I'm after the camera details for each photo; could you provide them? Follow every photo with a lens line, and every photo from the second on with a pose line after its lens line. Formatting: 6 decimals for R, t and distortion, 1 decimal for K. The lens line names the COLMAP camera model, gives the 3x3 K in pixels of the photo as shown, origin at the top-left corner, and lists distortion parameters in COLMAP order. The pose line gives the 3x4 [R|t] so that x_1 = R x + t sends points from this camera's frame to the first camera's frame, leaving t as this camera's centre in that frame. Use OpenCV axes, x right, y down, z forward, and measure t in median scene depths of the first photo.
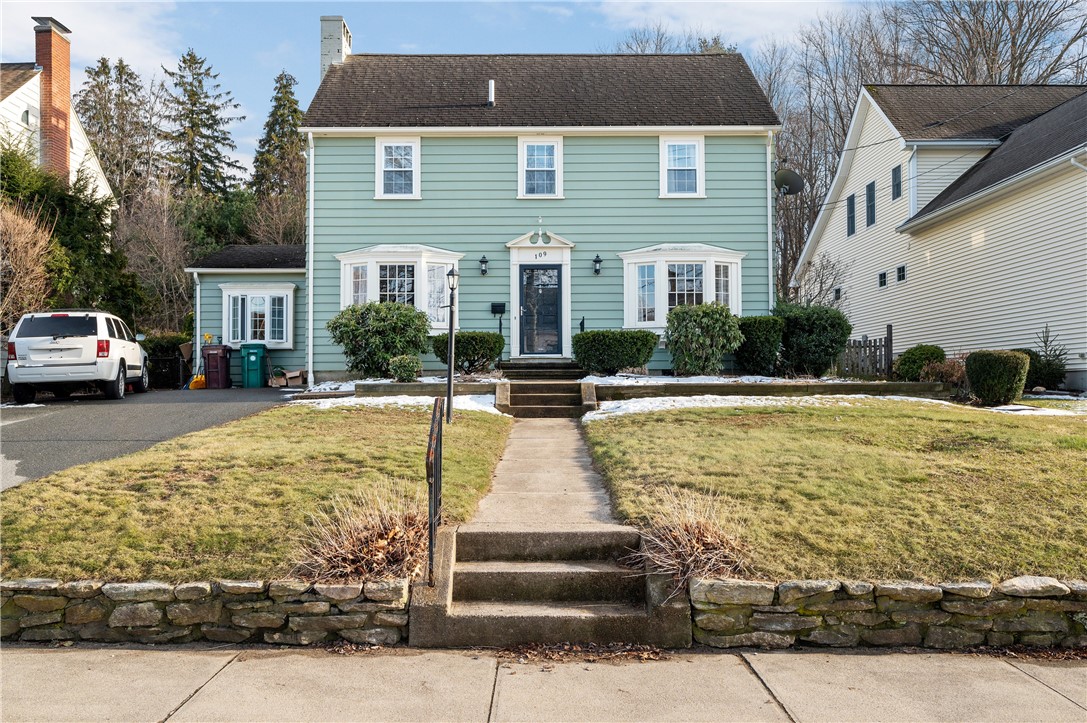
lens RADIAL K [[932.1, 0, 535.1], [0, 932.1, 364.3], [0, 0, 1]] dist [0.002873, -0.011473]
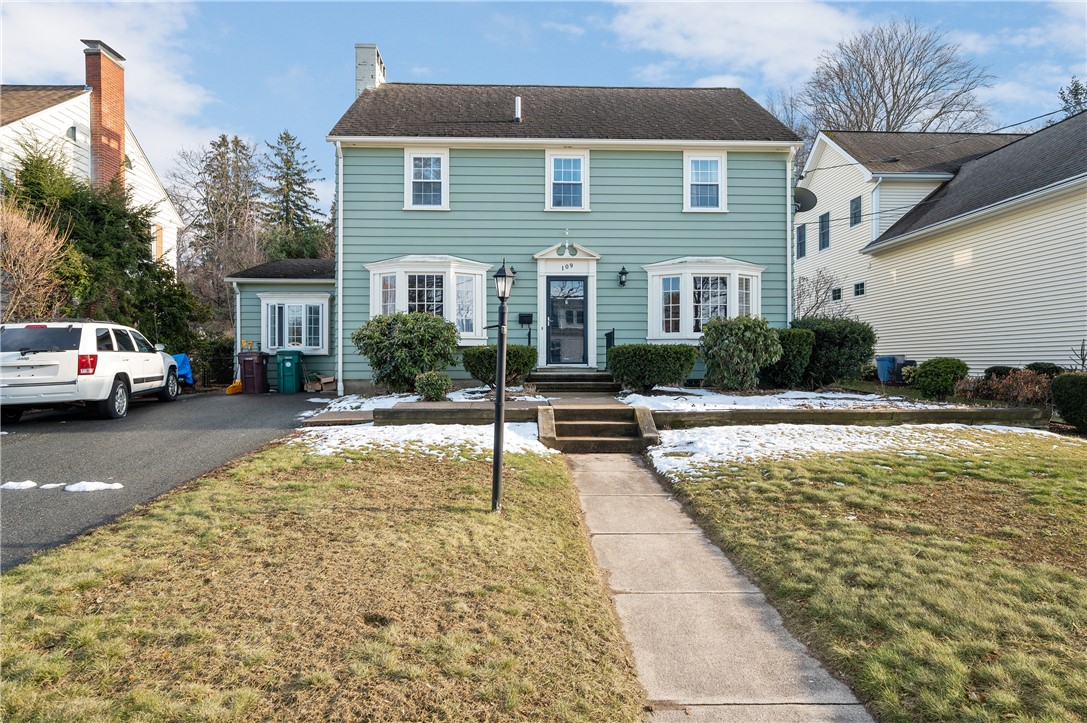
lens RADIAL K [[592.6, 0, 538.7], [0, 592.6, 367.9], [0, 0, 1]] dist [-0.001034, 0.000387]
pose [[0.999536, 0.003713, 0.030221, -0.044346], [-0.004706, 0.999450, 0.032834, -0.027457], [-0.030082, -0.032961, 0.999004, 0.347242]]
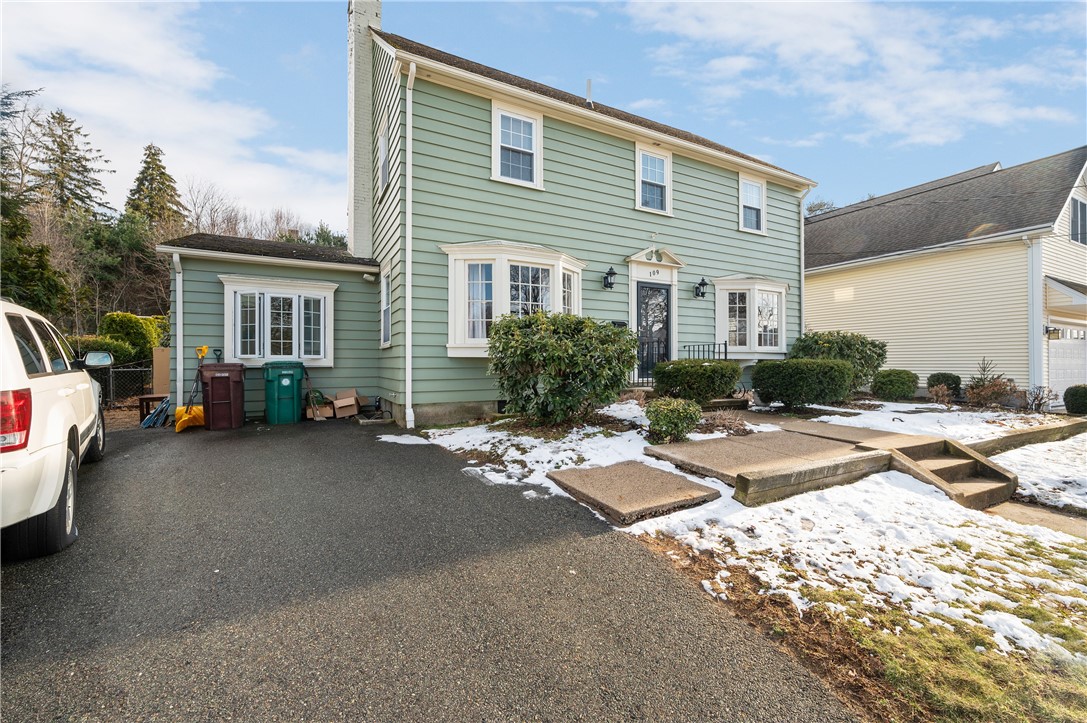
lens RADIAL K [[444.4, 0, 540.8], [0, 444.4, 366.0], [0, 0, 1]] dist [-0.005434, 0.000910]
pose [[0.884720, 0.000815, 0.466123, -0.307064], [-0.014479, 0.999564, 0.025735, -0.032314], [-0.465899, -0.029517, 0.884346, 0.648416]]
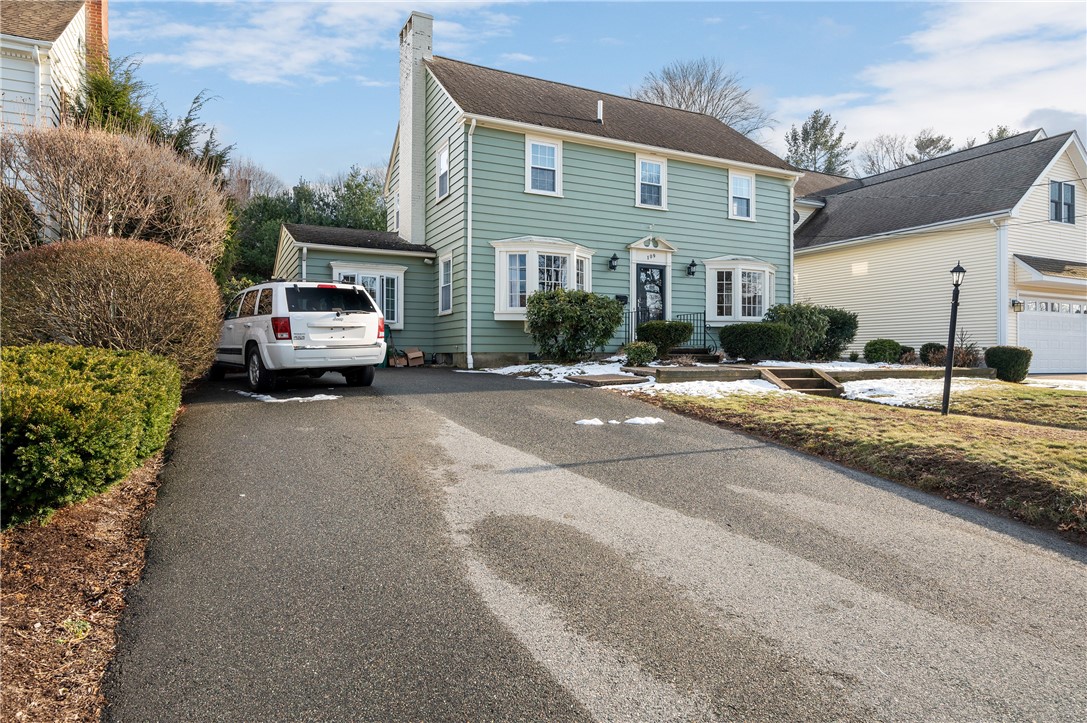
lens RADIAL K [[637.7, 0, 539.0], [0, 637.7, 363.3], [0, 0, 1]] dist [-0.003502, -0.002072]
pose [[0.898227, 0.002067, 0.439526, -0.478099], [-0.017561, 0.999359, 0.031188, -0.004100], [-0.439180, -0.035732, 0.897688, 0.327805]]
